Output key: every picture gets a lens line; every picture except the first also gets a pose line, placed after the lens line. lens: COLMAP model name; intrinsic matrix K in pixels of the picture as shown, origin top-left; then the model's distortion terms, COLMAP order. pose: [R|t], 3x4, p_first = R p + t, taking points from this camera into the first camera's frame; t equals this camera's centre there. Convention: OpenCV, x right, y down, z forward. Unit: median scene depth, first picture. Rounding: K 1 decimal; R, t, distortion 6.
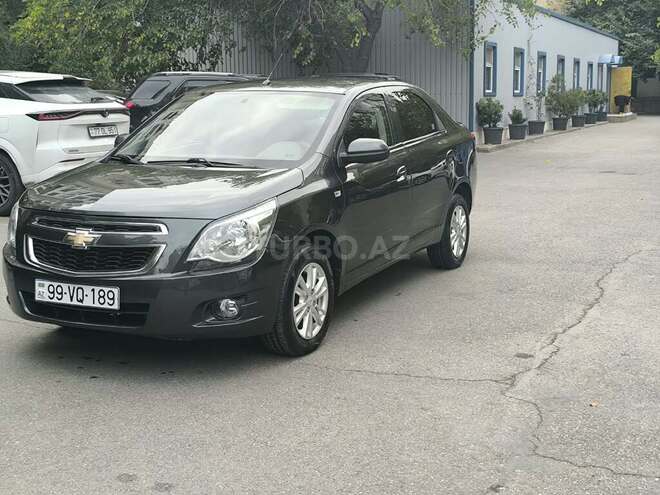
lens RADIAL K [[899.9, 0, 325.2], [0, 899.9, 244.0], [0, 0, 1]] dist [0.176990, -0.624442]
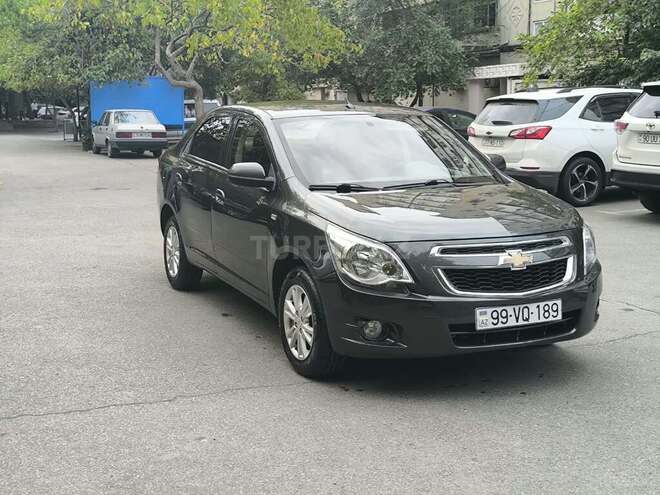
lens RADIAL K [[899.9, 0, 325.2], [0, 899.9, 244.0], [0, 0, 1]] dist [0.176990, -0.624442]
pose [[0.641203, -0.113659, 0.758908, -1.153223], [0.128683, 0.990892, 0.039677, -0.089590], [-0.756505, 0.072218, 0.649988, 0.488322]]
